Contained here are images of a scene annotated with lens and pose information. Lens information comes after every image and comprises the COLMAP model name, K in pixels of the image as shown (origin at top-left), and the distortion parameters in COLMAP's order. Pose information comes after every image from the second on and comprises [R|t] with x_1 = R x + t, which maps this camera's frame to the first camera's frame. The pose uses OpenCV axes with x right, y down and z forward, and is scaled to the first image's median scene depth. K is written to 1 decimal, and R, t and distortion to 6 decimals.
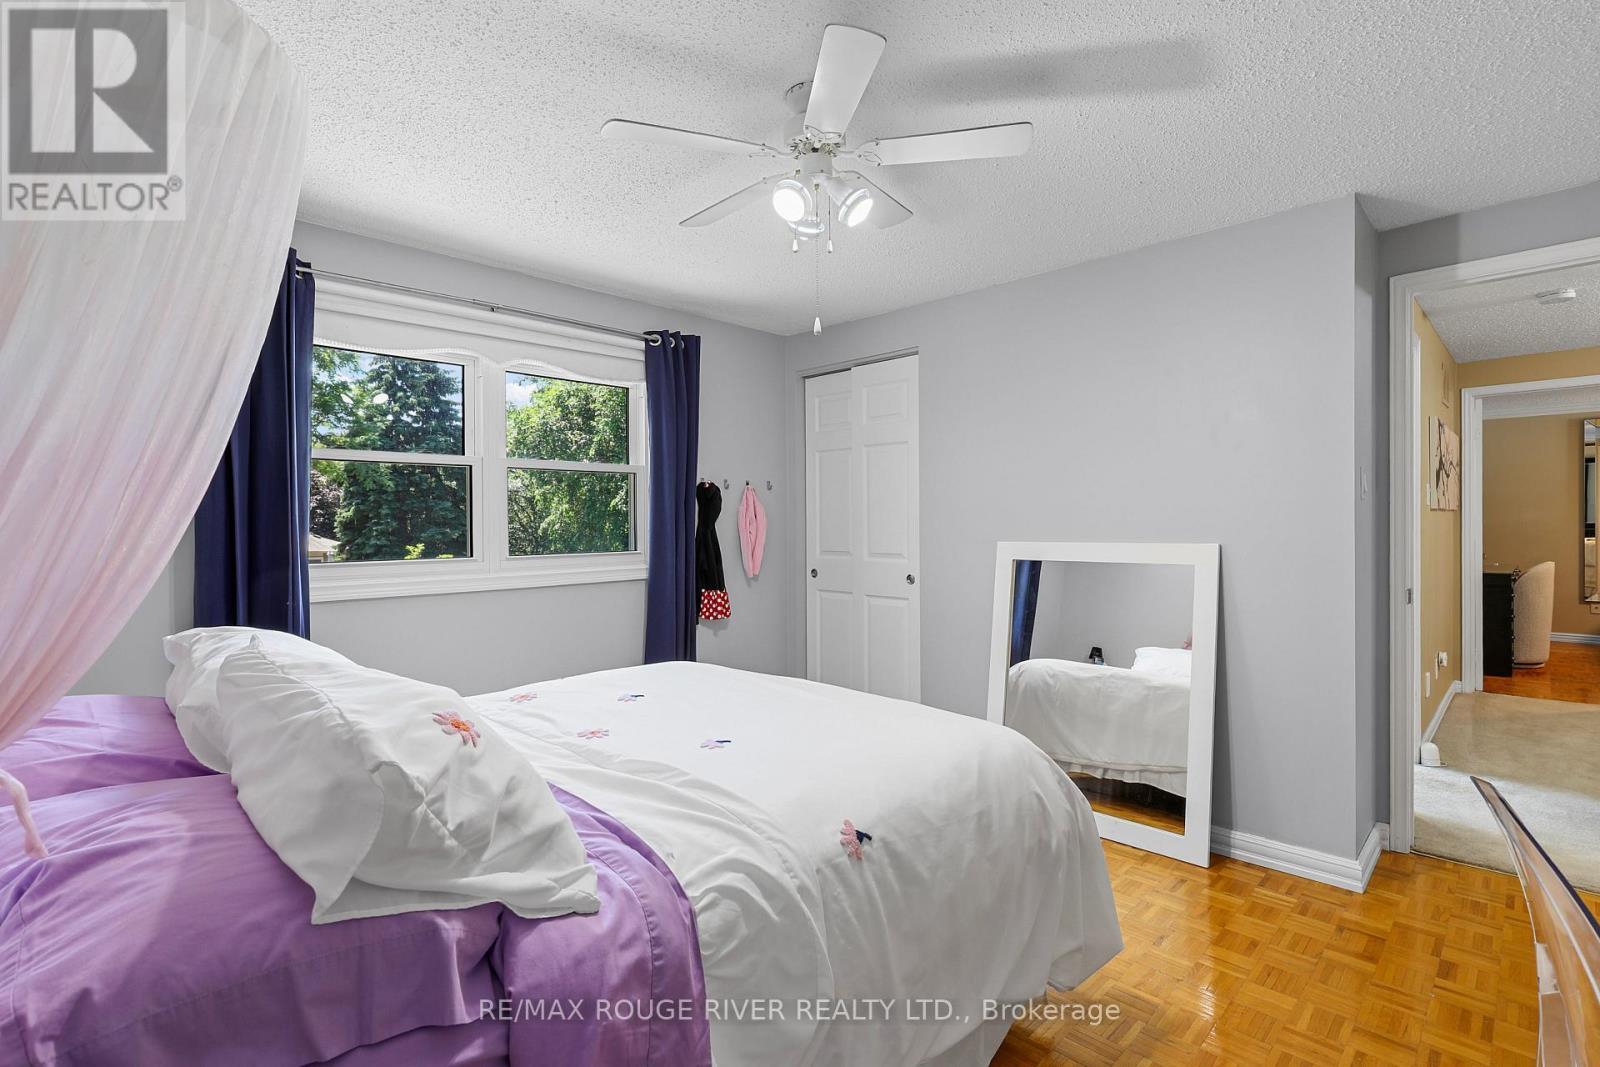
lens RADIAL K [[739.8, 0, 796.2], [0, 739.8, 539.5], [0, 0, 1]] dist [-0.029241, 0.003011]
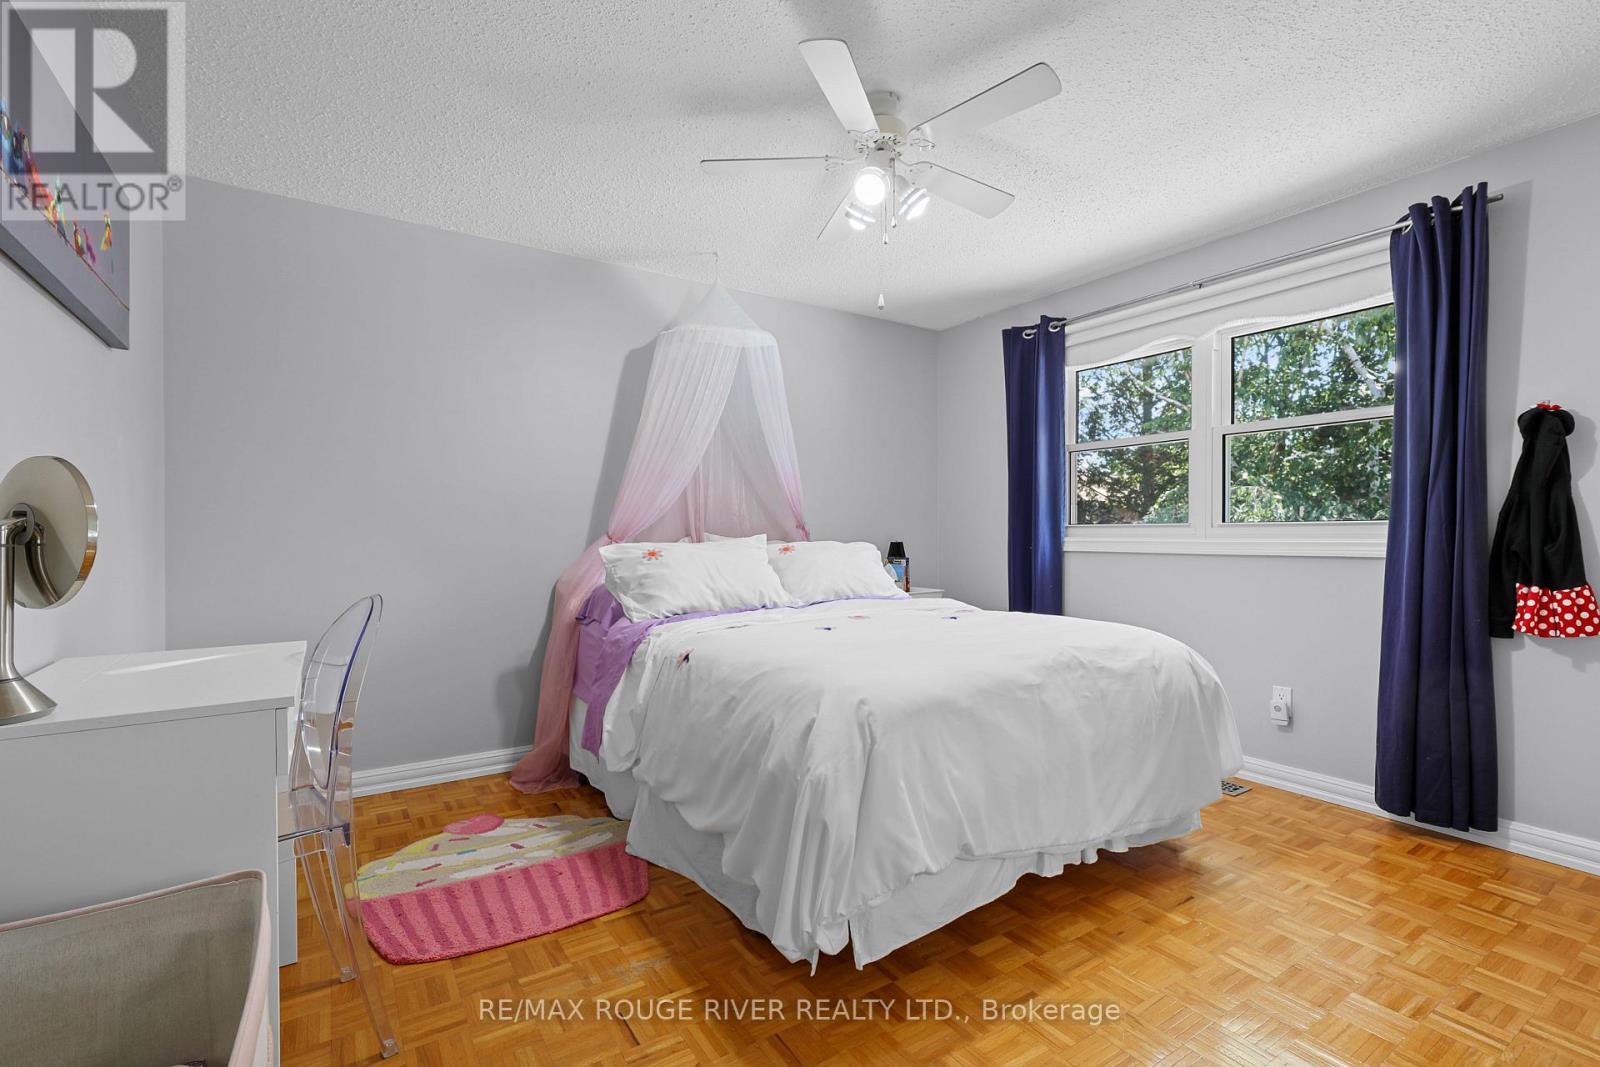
lens RADIAL K [[739.8, 0, 798.6], [0, 739.8, 532.7], [0, 0, 1]] dist [-0.029241, 0.003011]
pose [[-0.221710, 0.017105, -0.974963, 0.727808], [-0.006233, 0.999801, 0.018958, 0.021319], [0.975093, 0.010280, -0.221559, 0.670340]]
